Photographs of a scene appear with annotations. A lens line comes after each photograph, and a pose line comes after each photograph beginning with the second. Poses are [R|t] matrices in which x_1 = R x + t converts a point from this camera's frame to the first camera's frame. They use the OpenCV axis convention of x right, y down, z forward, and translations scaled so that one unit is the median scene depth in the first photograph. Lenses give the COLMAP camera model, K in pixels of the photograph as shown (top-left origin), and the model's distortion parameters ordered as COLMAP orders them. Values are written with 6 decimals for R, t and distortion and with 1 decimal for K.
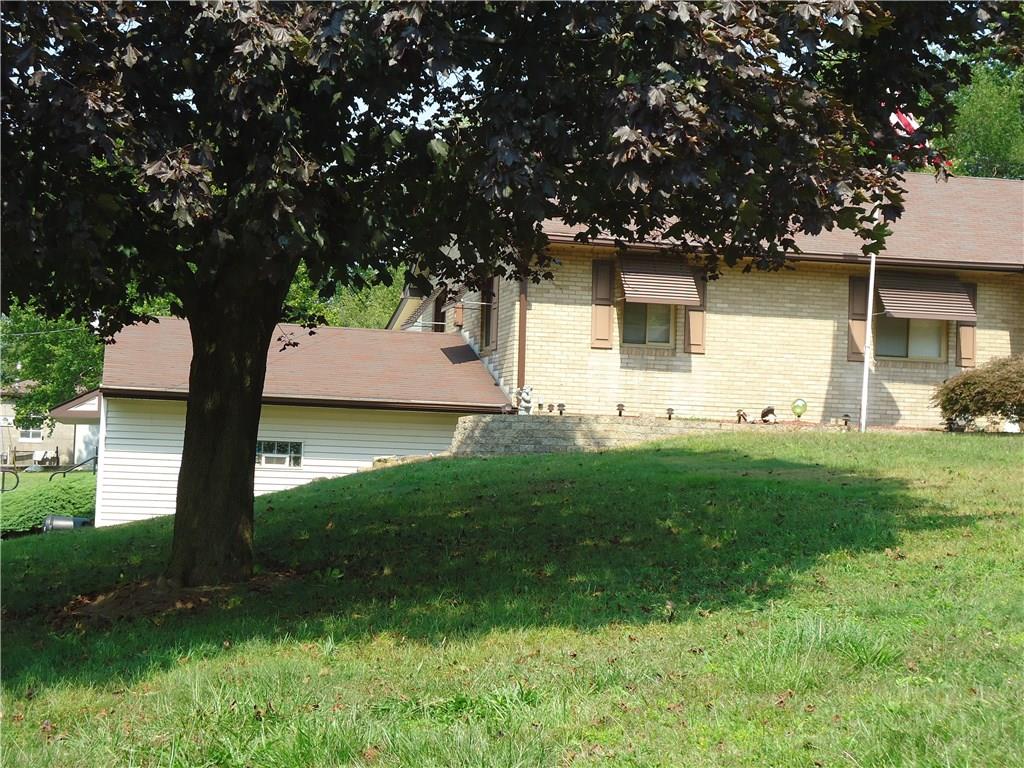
lens RADIAL K [[1723.7, 0, 512.0], [0, 1723.7, 384.0], [0, 0, 1]] dist [0.008121, 0.001056]
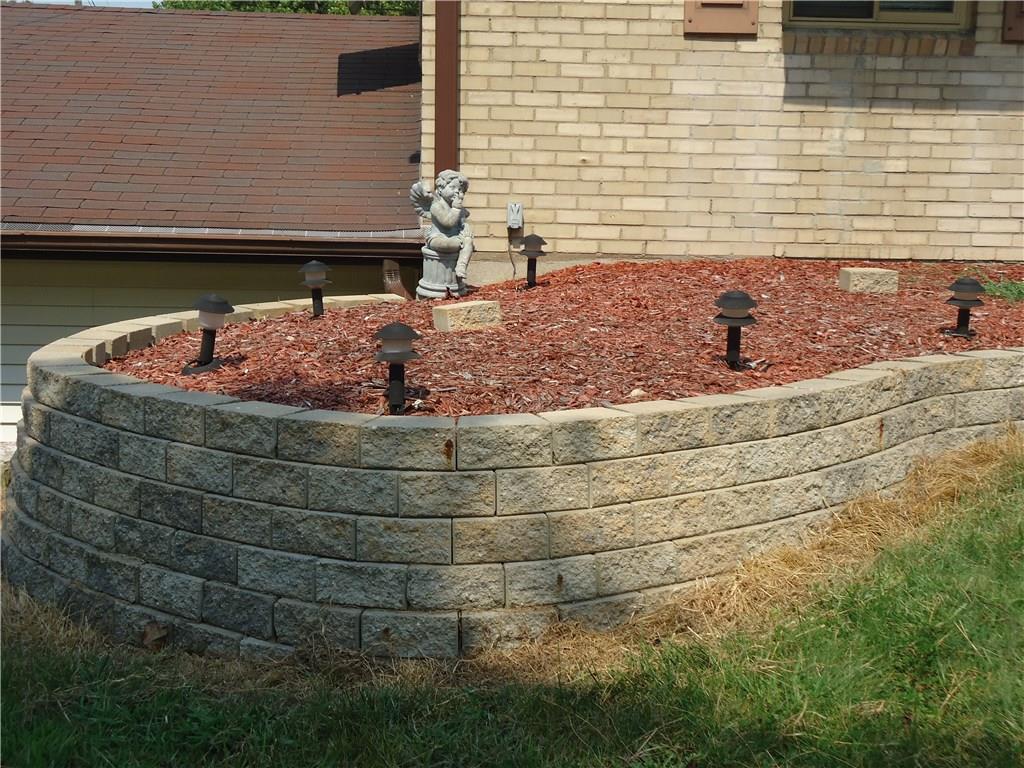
lens RADIAL K [[1342.8, 0, 512.0], [0, 1342.8, 384.0], [0, 0, 1]] dist [0.015943, 0.022295]
pose [[0.983598, 0.013832, -0.179846, 0.059495], [0.023872, 0.978302, 0.205803, -0.010447], [0.178791, -0.206720, 0.961926, 0.756171]]
